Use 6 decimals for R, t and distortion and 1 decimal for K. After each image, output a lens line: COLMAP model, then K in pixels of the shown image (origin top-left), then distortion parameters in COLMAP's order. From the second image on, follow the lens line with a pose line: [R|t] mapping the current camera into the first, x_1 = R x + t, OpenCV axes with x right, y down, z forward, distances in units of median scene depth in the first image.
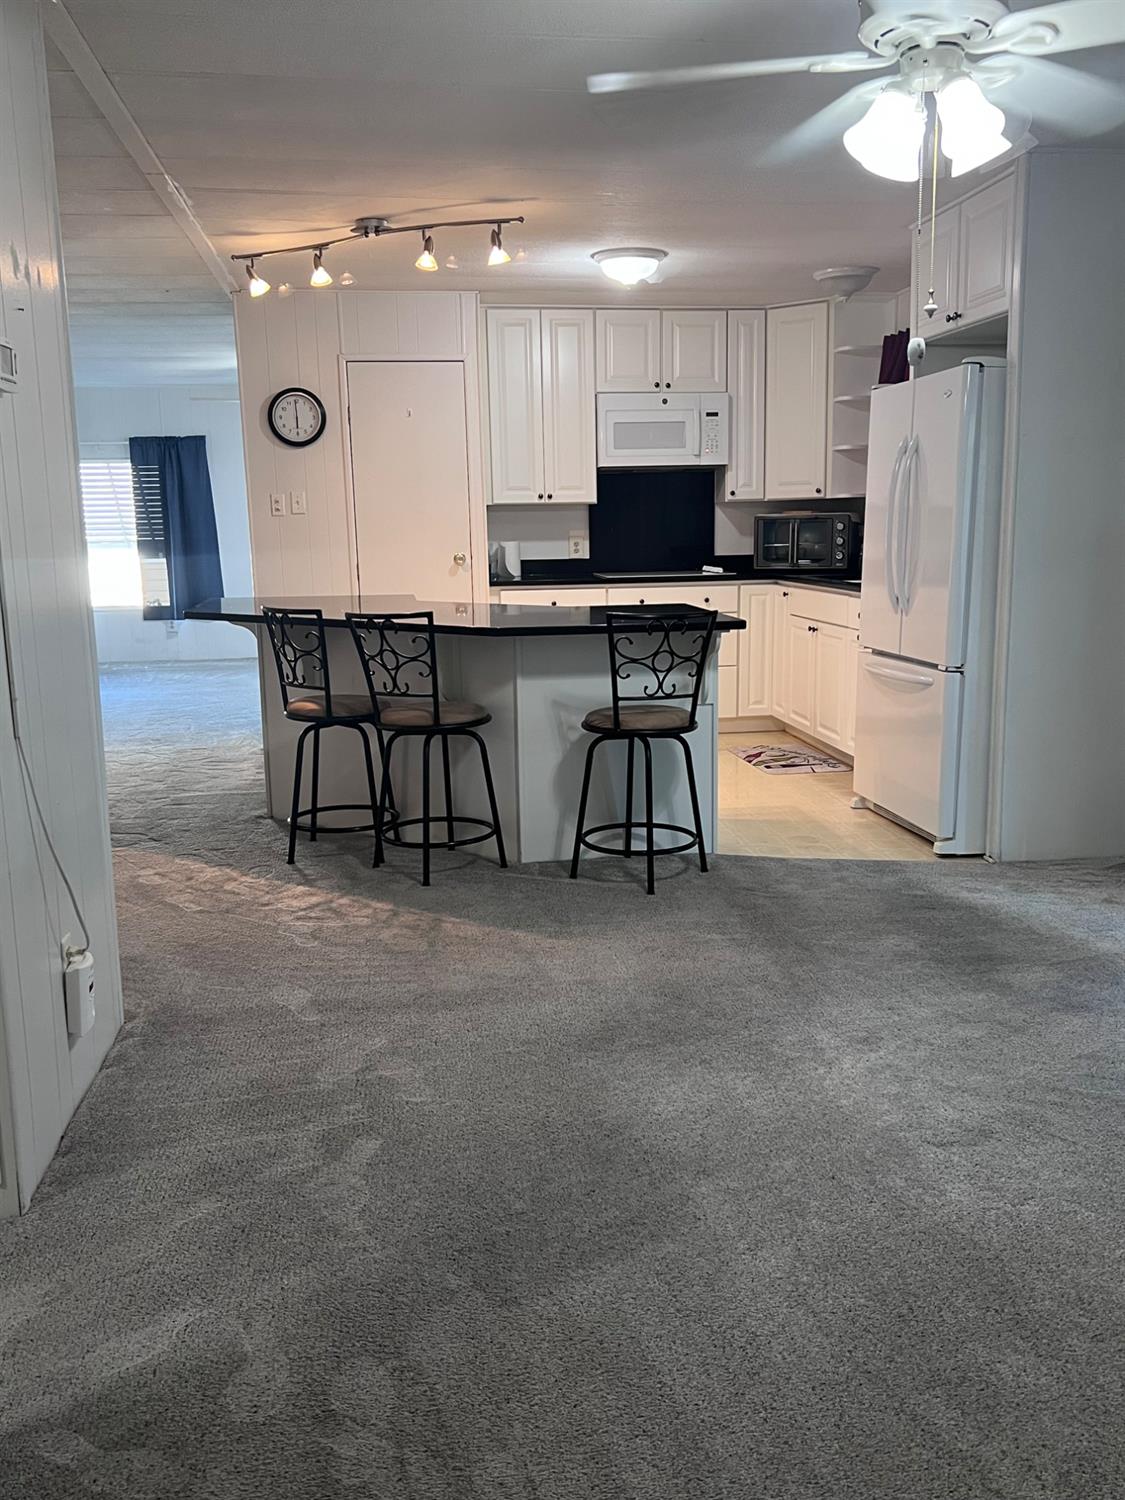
lens RADIAL K [[1270.2, 0, 569.6], [0, 1270.2, 753.5], [0, 0, 1]] dist [0.055044, -0.056817]
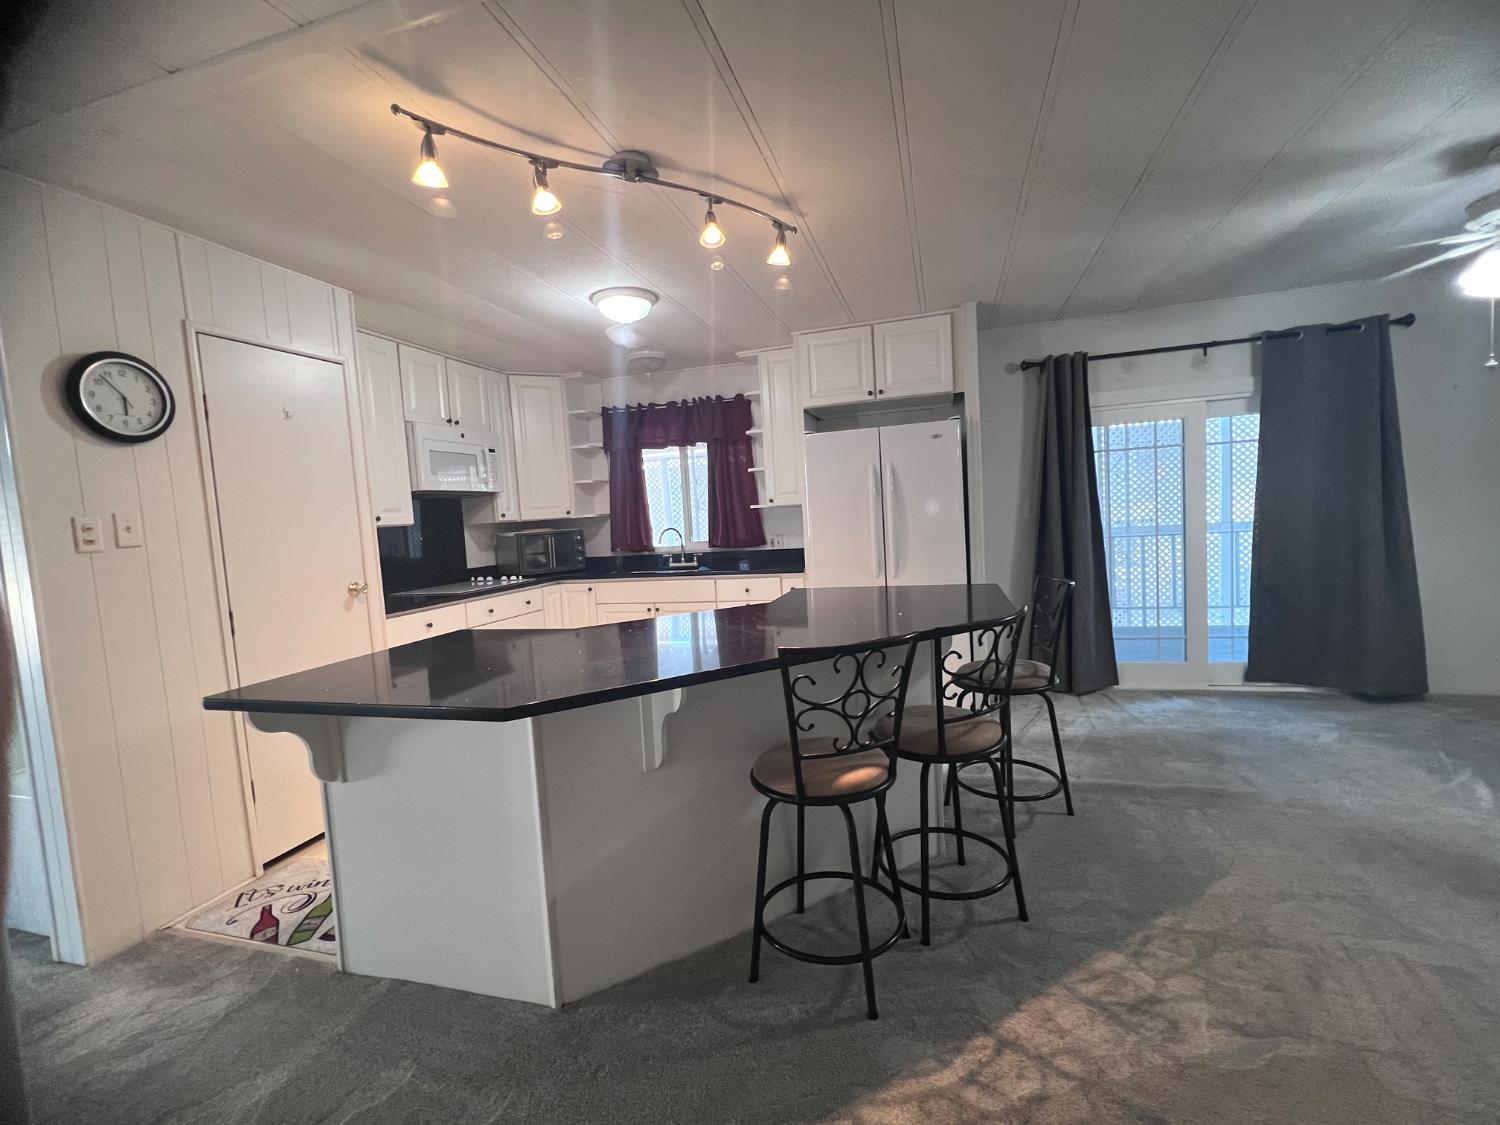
lens RADIAL K [[656.2, 0, 753.3], [0, 656.2, 562.2], [0, 0, 1]] dist [-0.004272, 0.001475]
pose [[0.425165, -0.074044, 0.902082, -0.573964], [0.216899, 0.975943, -0.022121, -0.163612], [-0.878743, 0.205065, 0.430997, 0.909050]]
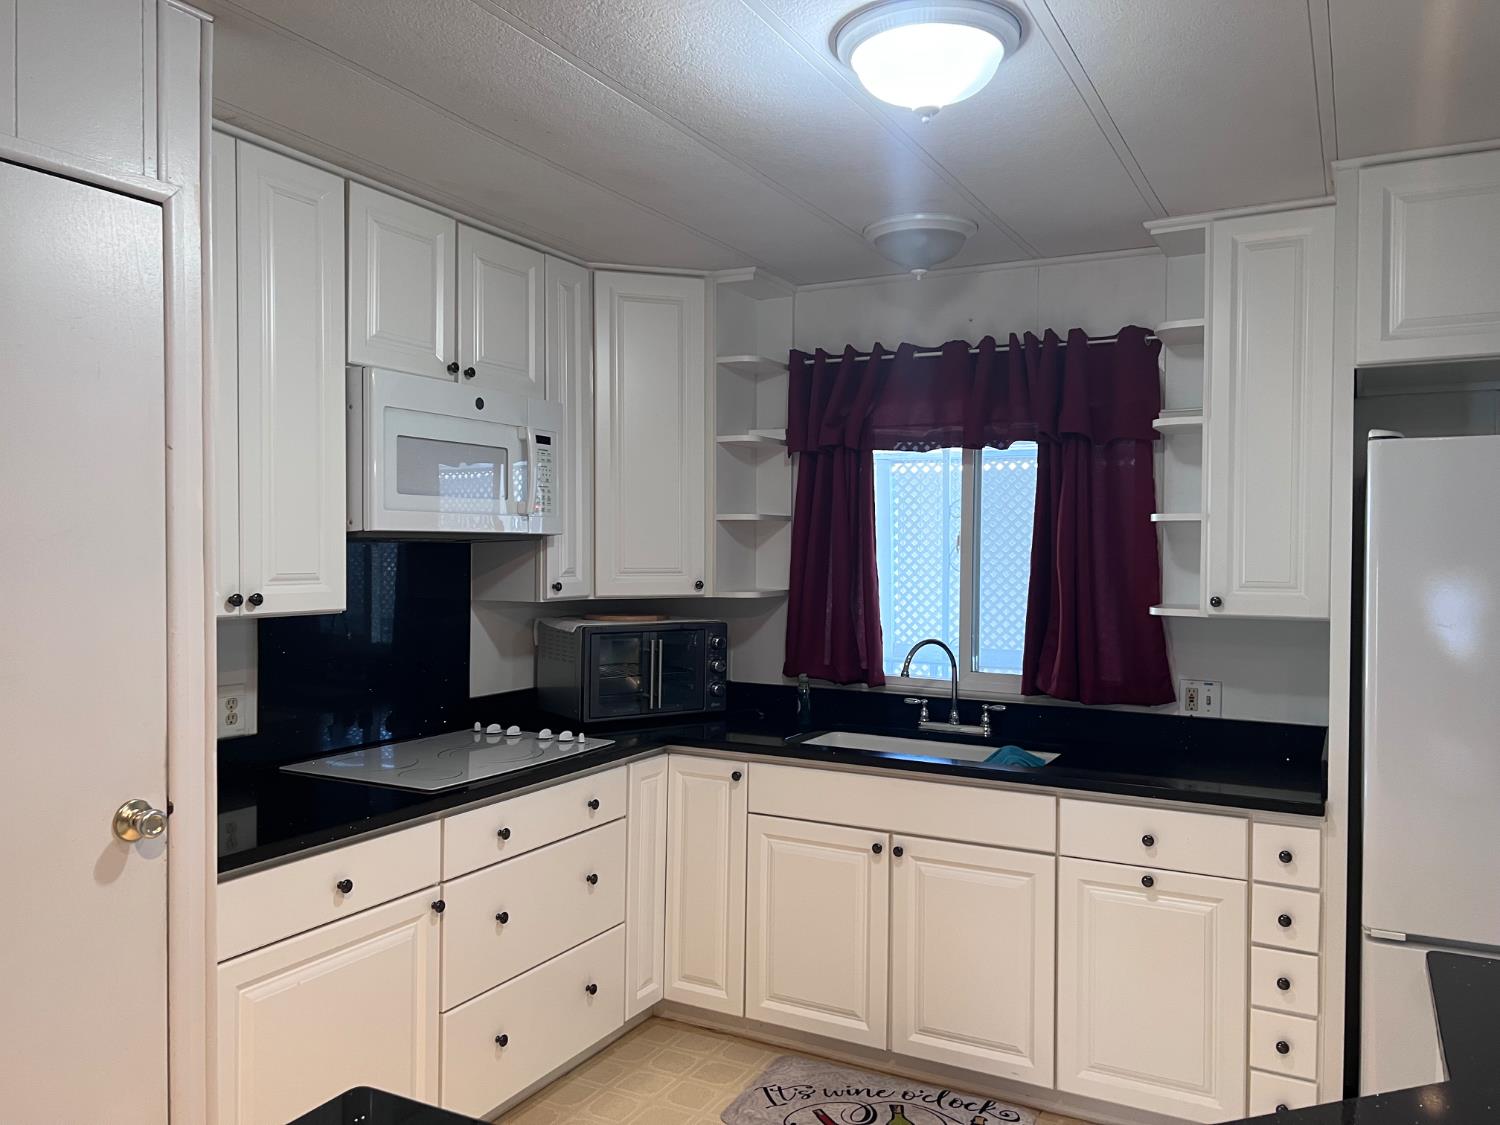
lens RADIAL K [[1124.1, 0, 749.5], [0, 1124.1, 566.2], [0, 0, 1]] dist [0.057853, -0.072243]
pose [[0.601208, 0.008615, 0.799046, -0.338763], [0.129820, 0.985605, -0.108304, -0.258982], [-0.788477, 0.168845, 0.591435, 1.124487]]
